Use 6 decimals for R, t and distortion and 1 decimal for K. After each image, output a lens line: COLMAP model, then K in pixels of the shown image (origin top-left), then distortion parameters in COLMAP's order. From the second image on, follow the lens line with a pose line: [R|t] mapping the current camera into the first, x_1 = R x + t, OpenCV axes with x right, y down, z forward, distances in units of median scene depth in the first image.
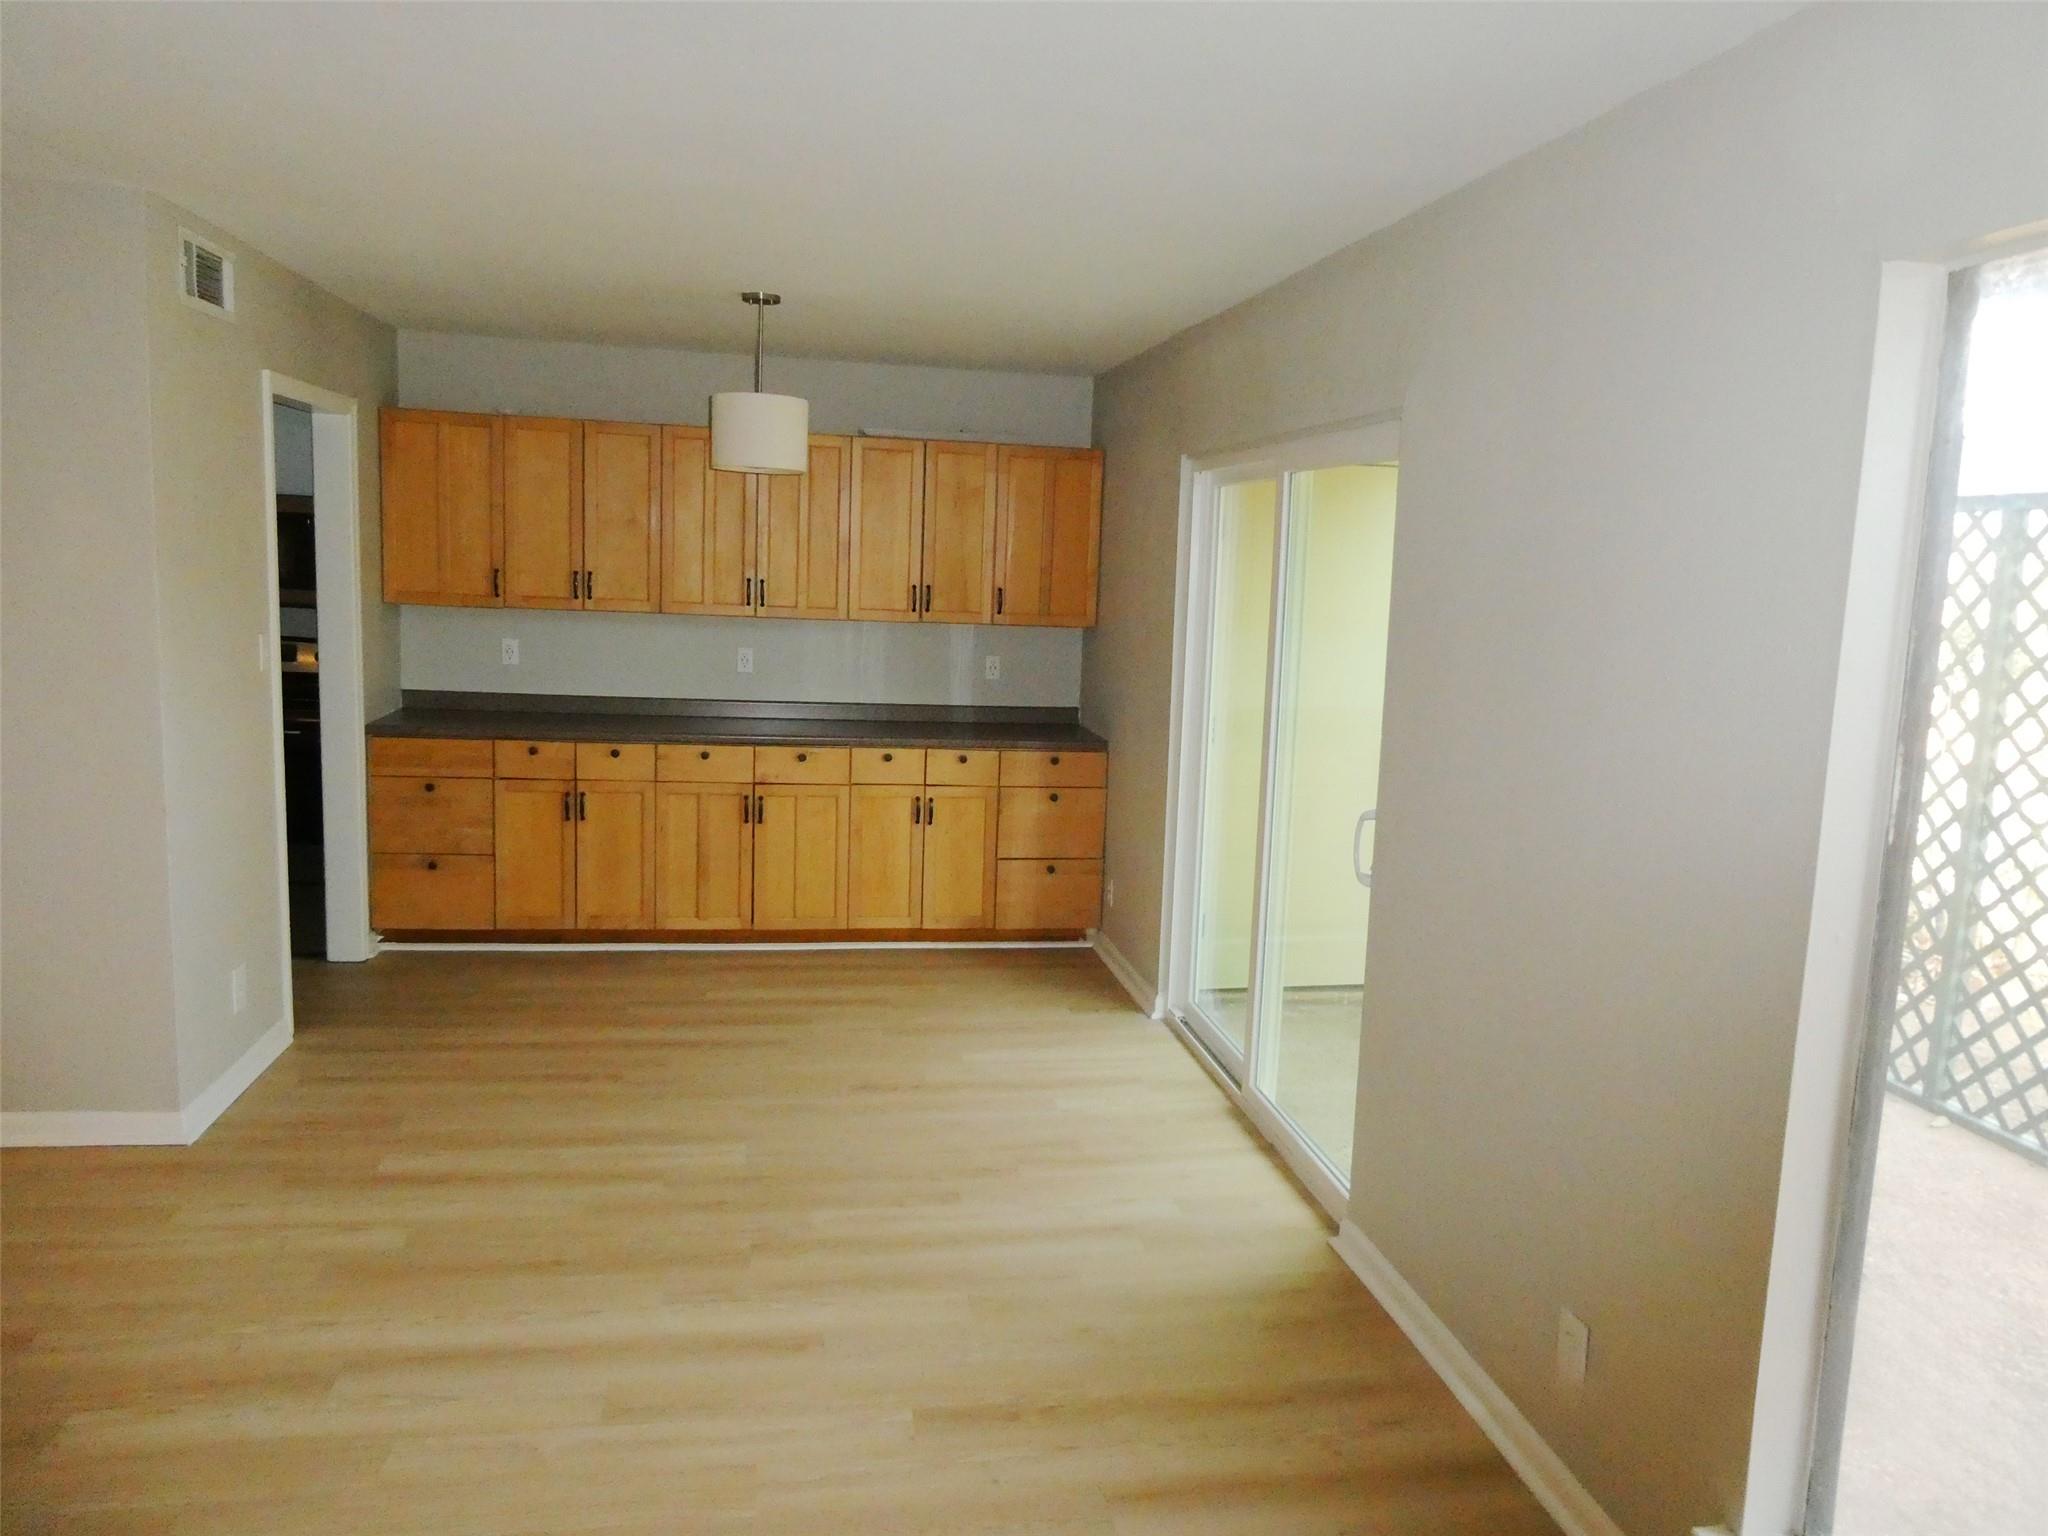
lens RADIAL K [[1432.9, 0, 1024.0], [0, 1432.9, 768.0], [0, 0, 1]] dist [-0.029954, 0.001200]
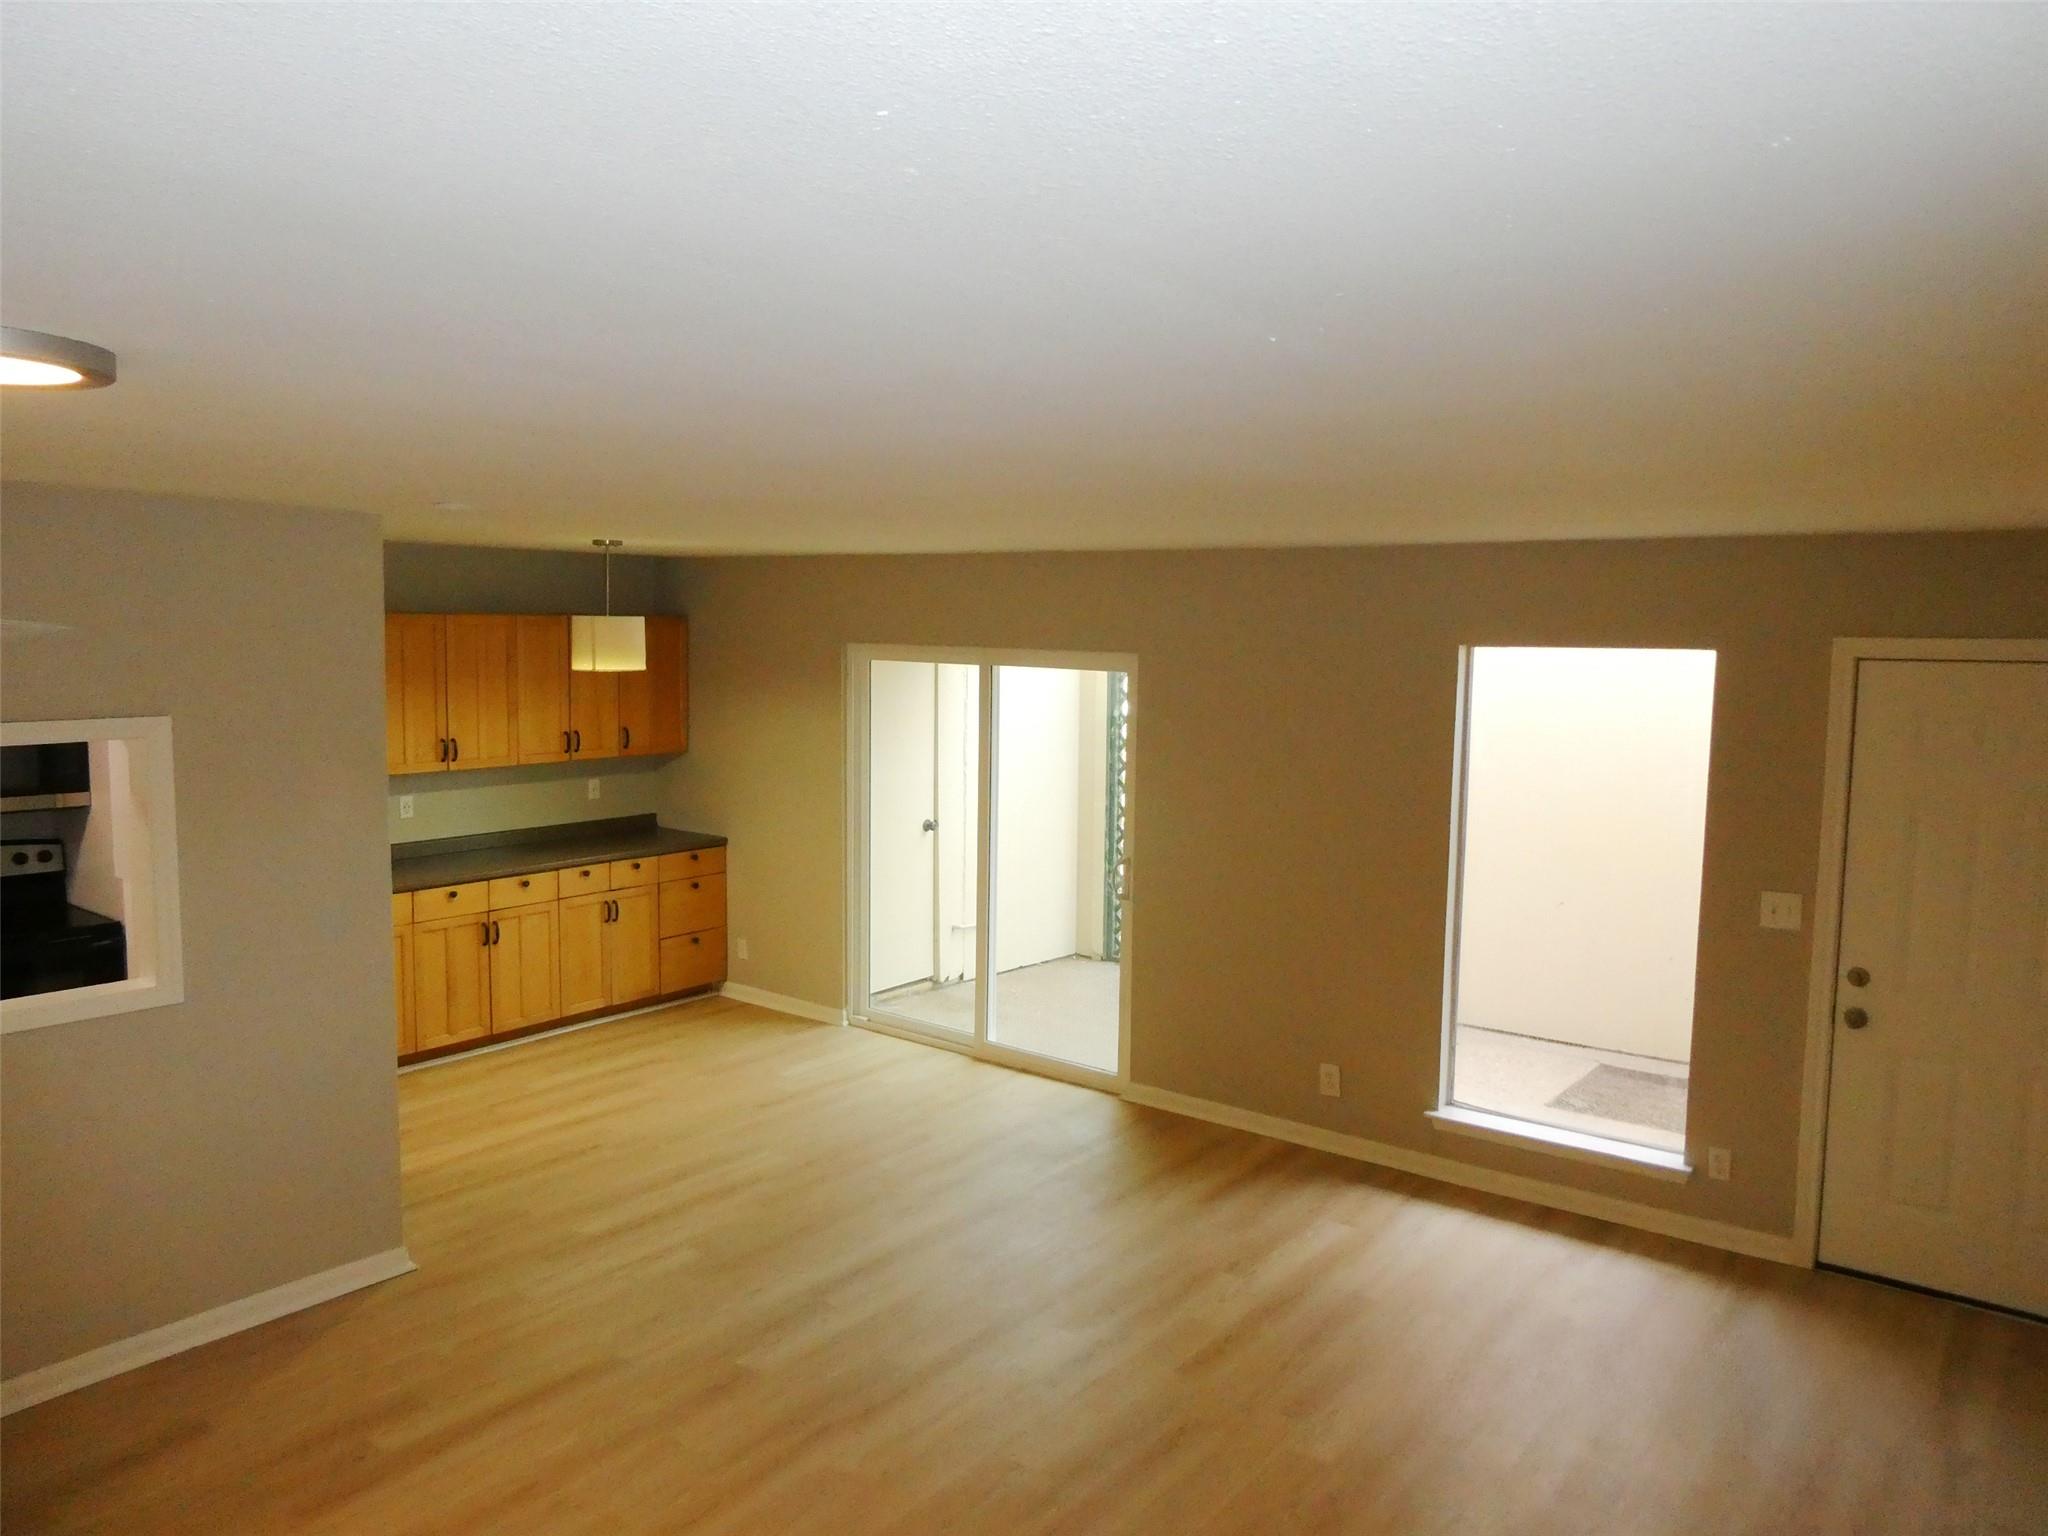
lens RADIAL K [[1432.9, 0, 1024.0], [0, 1432.9, 768.0], [0, 0, 1]] dist [-0.029954, 0.001200]
pose [[0.743826, -0.098402, 0.661090, -0.768765], [0.108541, 0.993757, 0.025793, -0.110227], [-0.659501, 0.052570, 0.749864, -0.233309]]
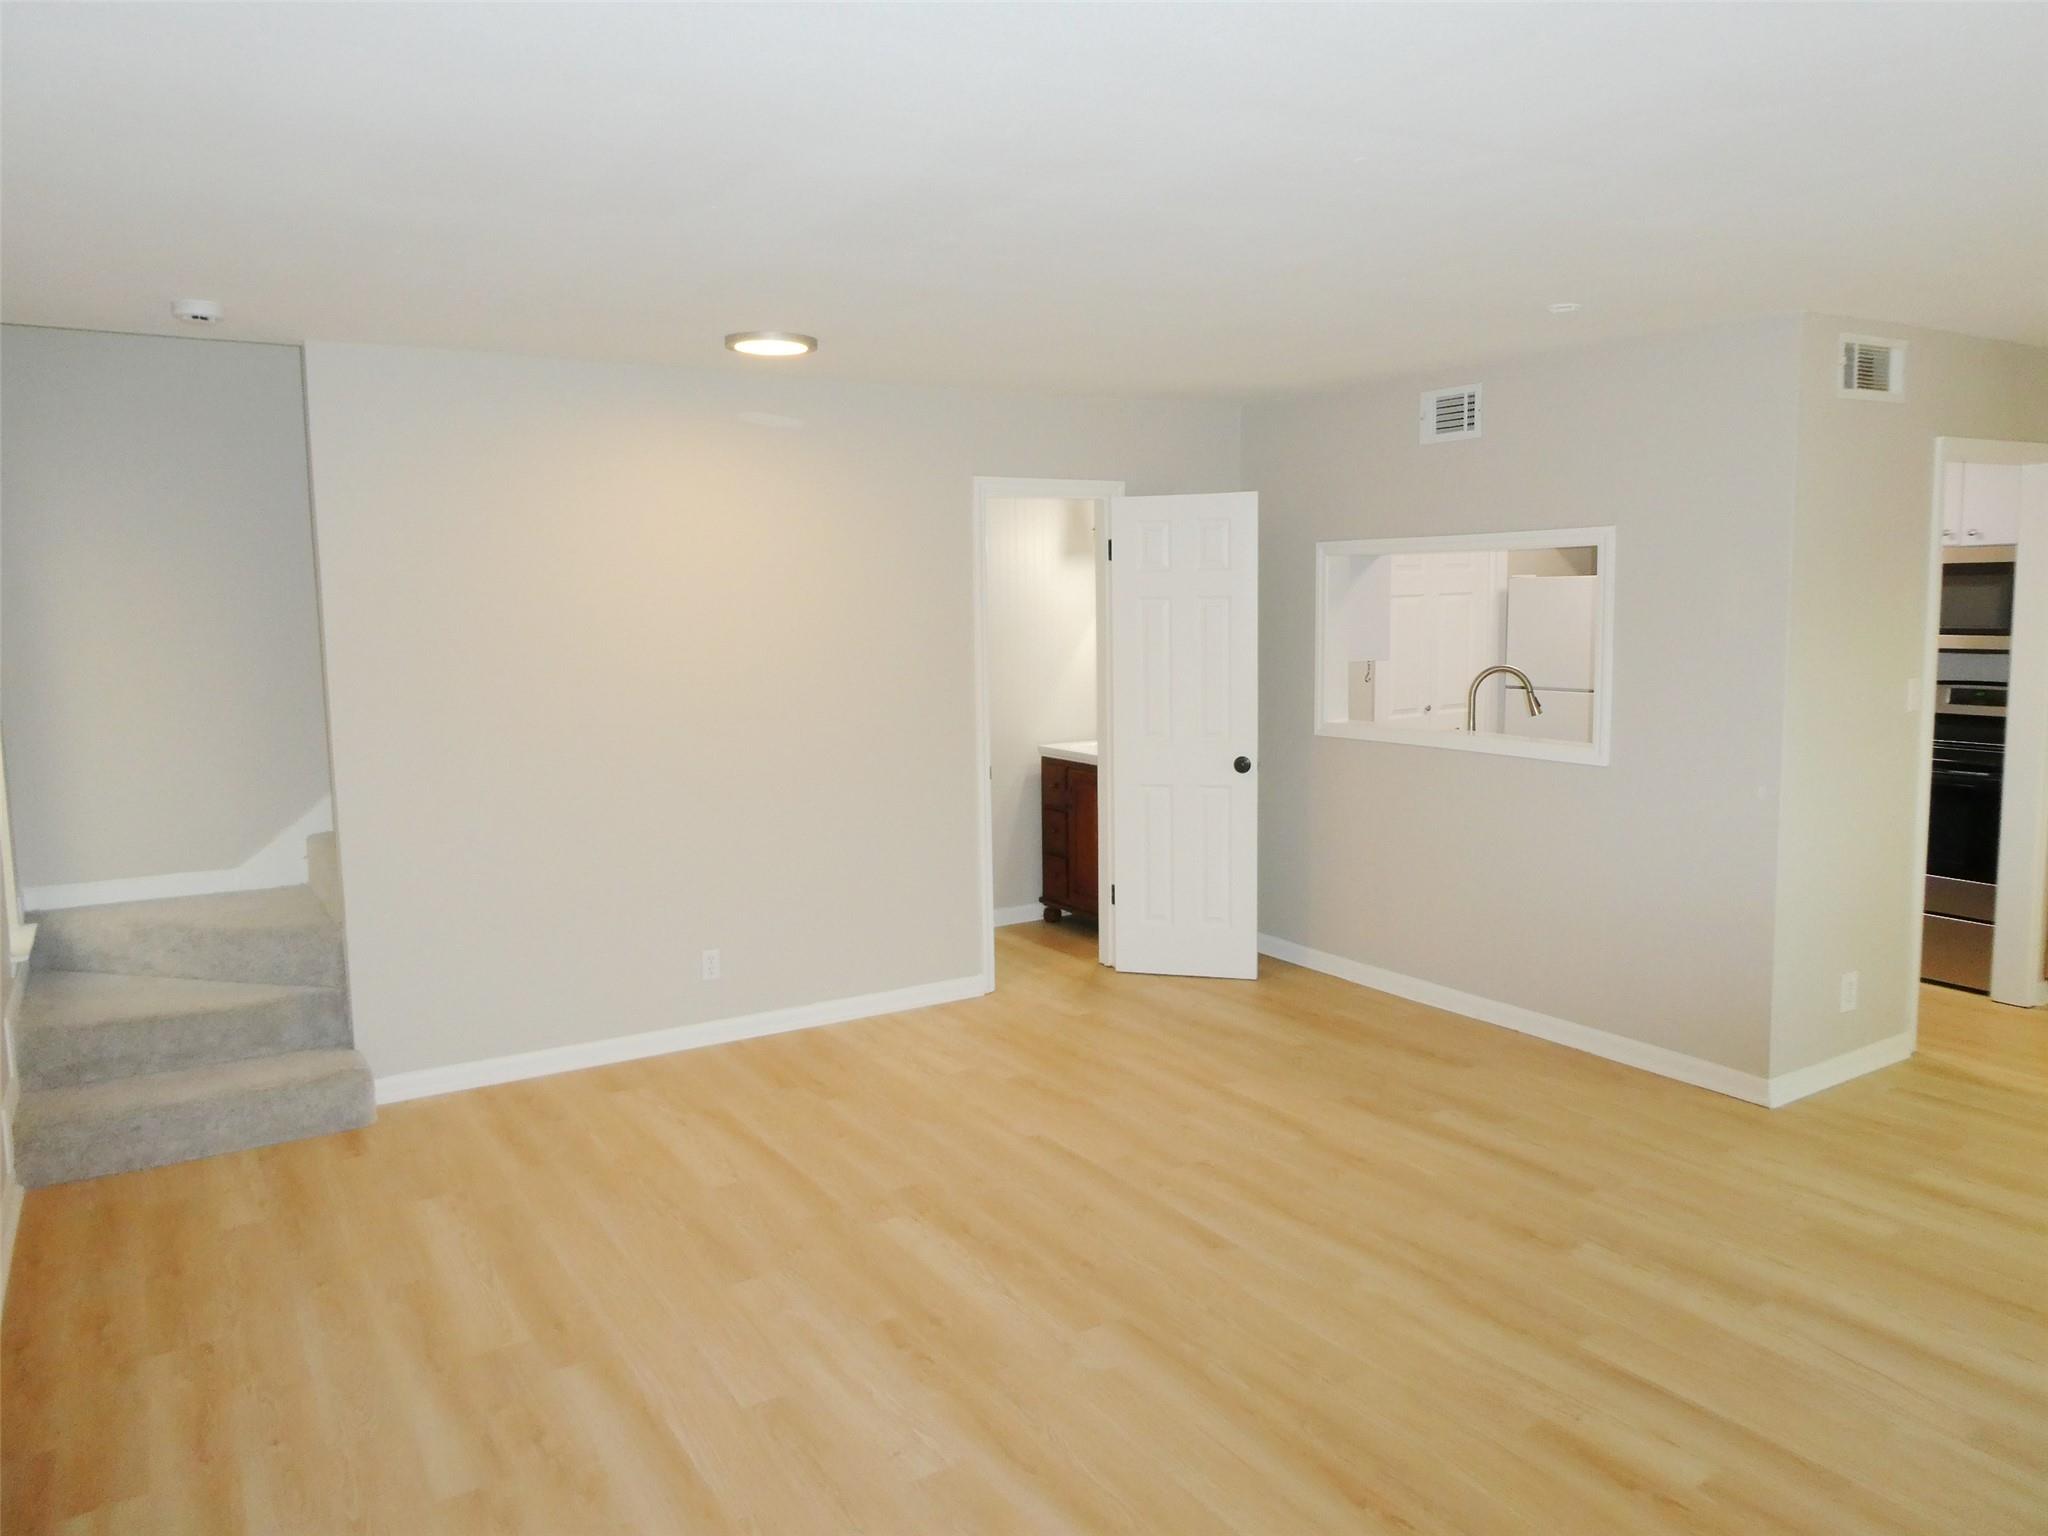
lens RADIAL K [[1520.0, 0, 1024.0], [0, 1520.0, 768.0], [0, 0, 1]] dist [-0.103687, -0.000281]
pose [[0.358988, 0.070017, -0.930712, 0.237475], [-0.091777, 0.994998, 0.039454, -0.005709], [0.928819, 0.071255, 0.363618, -0.037915]]
